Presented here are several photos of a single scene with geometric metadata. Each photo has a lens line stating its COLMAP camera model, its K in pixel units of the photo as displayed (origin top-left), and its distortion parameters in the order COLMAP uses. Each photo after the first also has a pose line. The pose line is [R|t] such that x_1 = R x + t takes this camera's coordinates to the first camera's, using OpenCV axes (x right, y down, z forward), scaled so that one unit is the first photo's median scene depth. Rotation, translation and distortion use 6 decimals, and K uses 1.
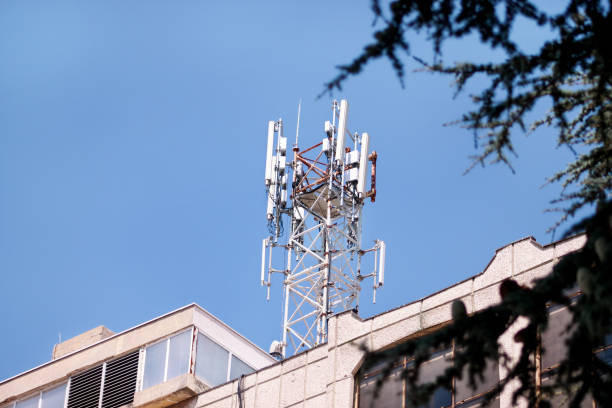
lens RADIAL K [[2189.6, 0, 306.0], [0, 2189.6, 204.0], [0, 0, 1]] dist [-0.099123, -2.743031]
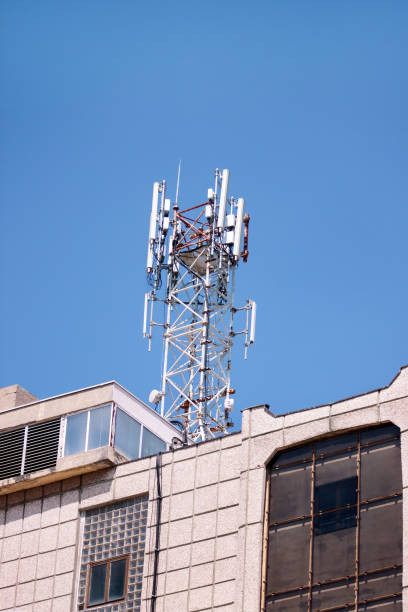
lens RADIAL K [[2189.6, 0, 204.0], [0, 2189.6, 306.0], [0, 0, 1]] dist [-0.099123, -2.743031]
pose [[0.995521, 0.055232, 0.076724, -0.076701], [-0.061554, 0.994676, 0.082646, -0.072361], [-0.071751, -0.086998, 0.993621, -0.090992]]
